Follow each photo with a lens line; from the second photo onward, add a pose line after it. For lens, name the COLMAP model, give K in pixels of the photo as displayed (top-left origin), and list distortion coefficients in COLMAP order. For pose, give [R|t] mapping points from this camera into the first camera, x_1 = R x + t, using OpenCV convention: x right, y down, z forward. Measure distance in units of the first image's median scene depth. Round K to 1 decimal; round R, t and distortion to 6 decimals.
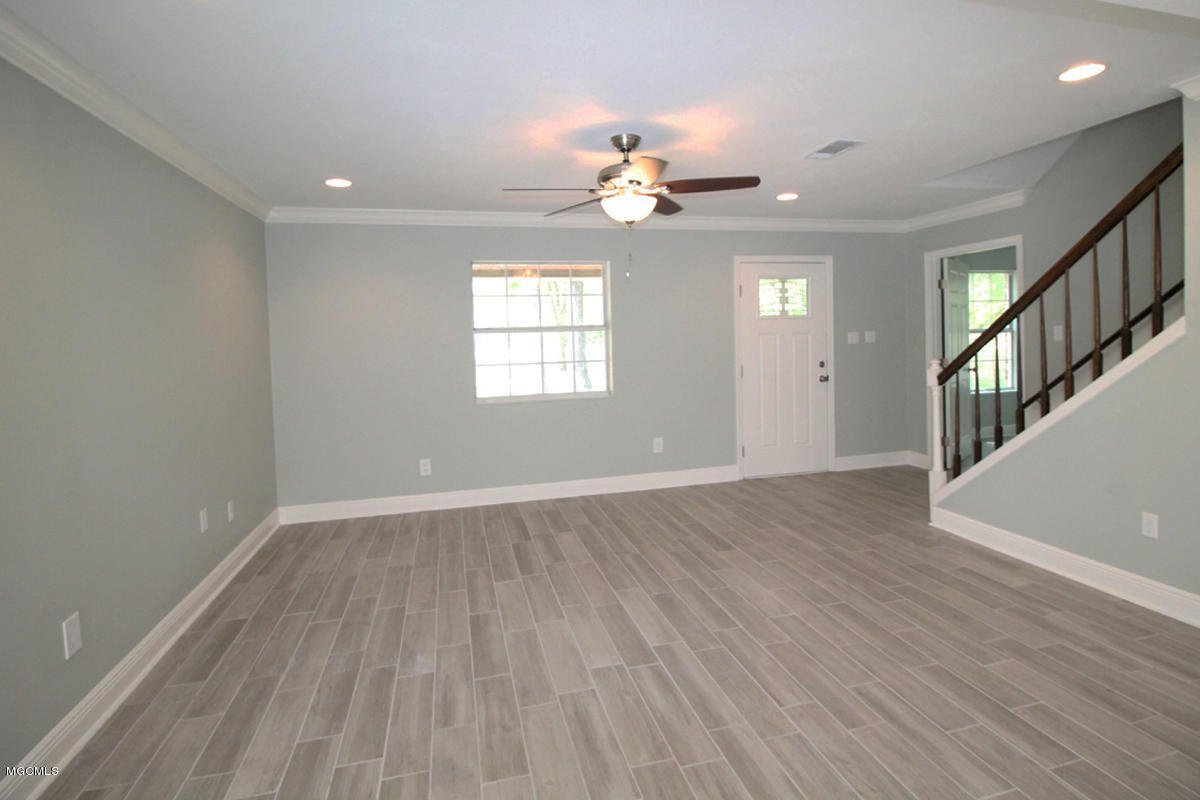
lens RADIAL K [[604.5, 0, 601.2], [0, 604.5, 353.2], [0, 0, 1]] dist [0.000555, -0.014399]
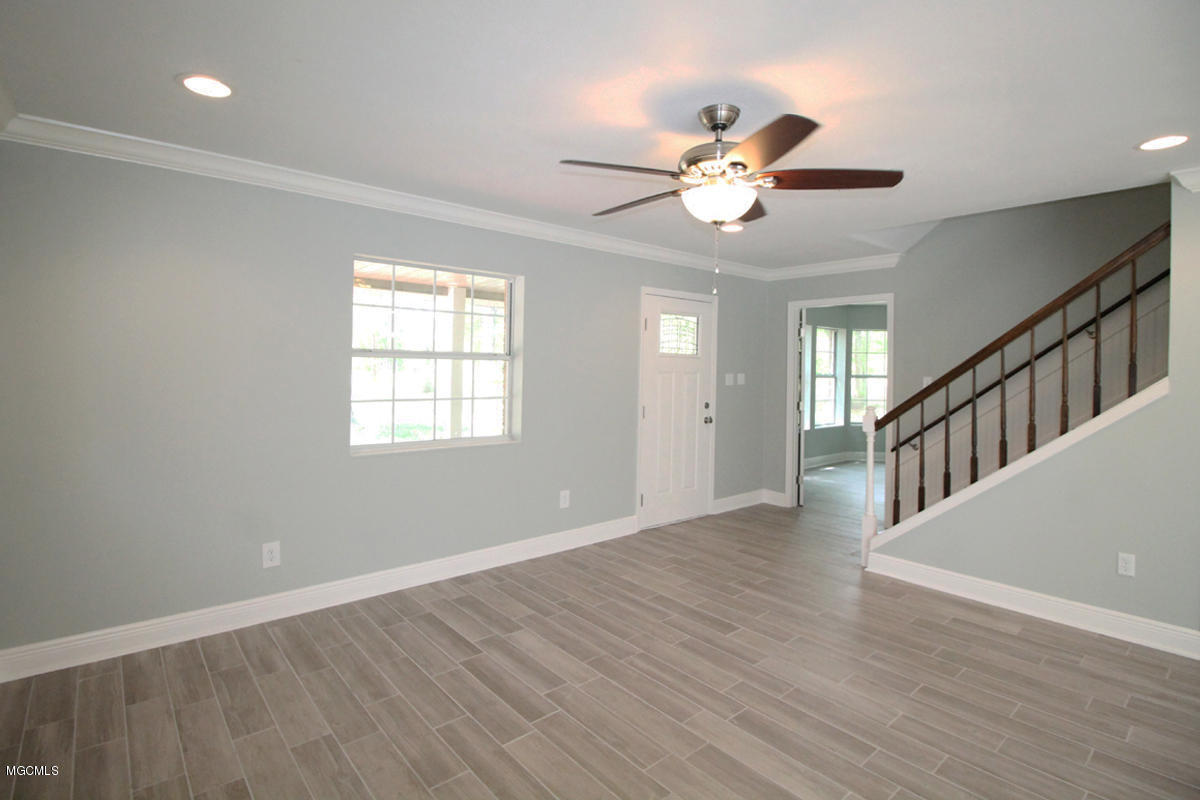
lens RADIAL K [[583.2, 0, 579.7], [0, 583.2, 368.5], [0, 0, 1]] dist [0.000364, -0.012431]
pose [[0.901398, 0.042450, 0.430905, -0.353267], [-0.030379, 0.998930, -0.034859, -0.003652], [-0.431924, 0.018331, 0.901724, 0.360009]]
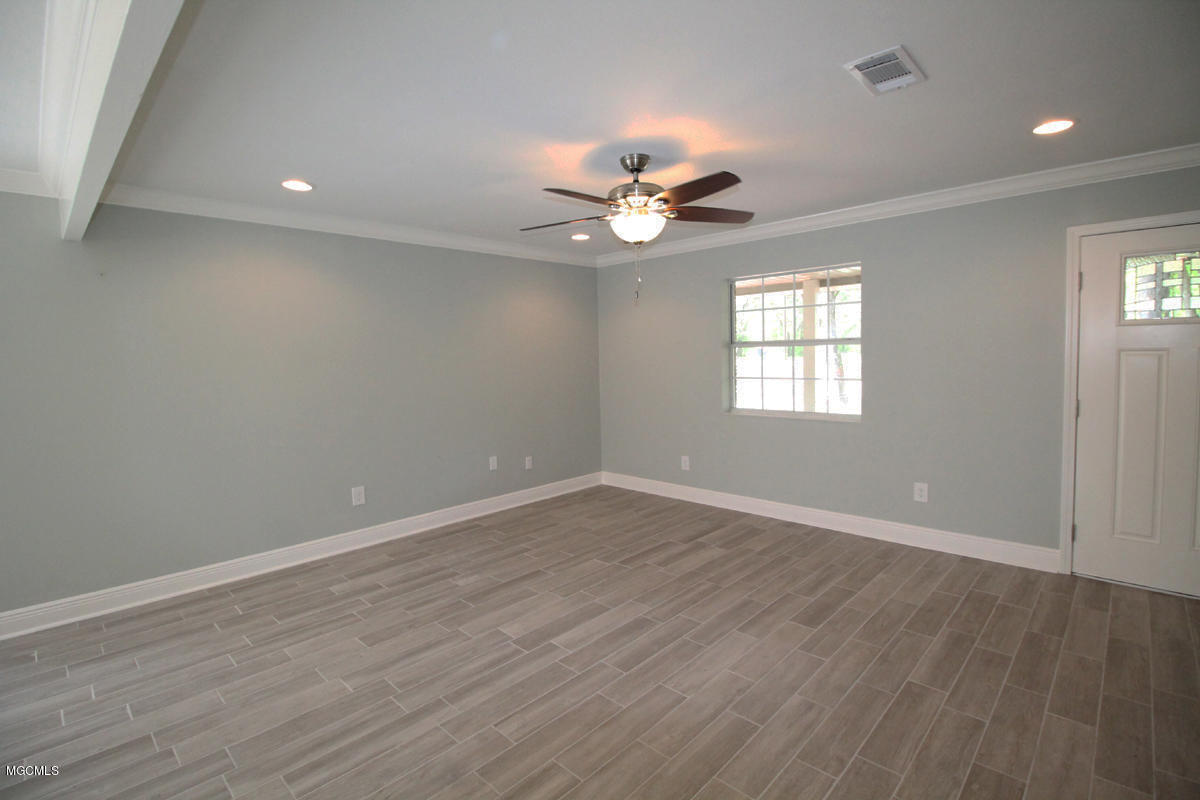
lens RADIAL K [[561.6, 0, 599.9], [0, 561.6, 383.5], [0, 0, 1]] dist [0.002170, -0.016165]
pose [[0.524512, 0.061374, -0.849188, 0.691425], [-0.018118, 0.997977, 0.060937, -0.034506], [0.851210, -0.016576, 0.524563, 0.389609]]
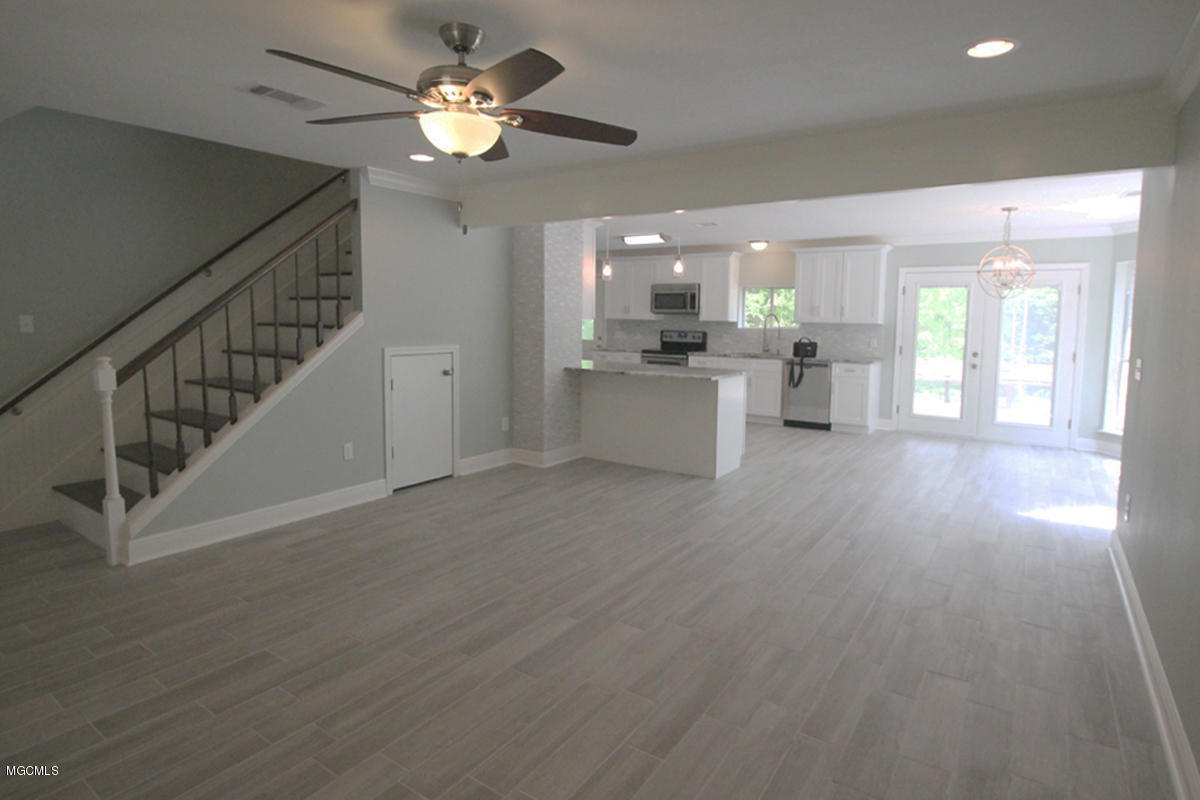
lens RADIAL K [[624.5, 0, 623.3], [0, 624.5, 371.1], [0, 0, 1]] dist [-0.001000, -0.011017]
pose [[-0.678637, -0.043751, 0.733170, -0.524255], [0.028043, 0.995953, 0.085389, -0.021368], [-0.733938, 0.078509, -0.674663, 1.163274]]
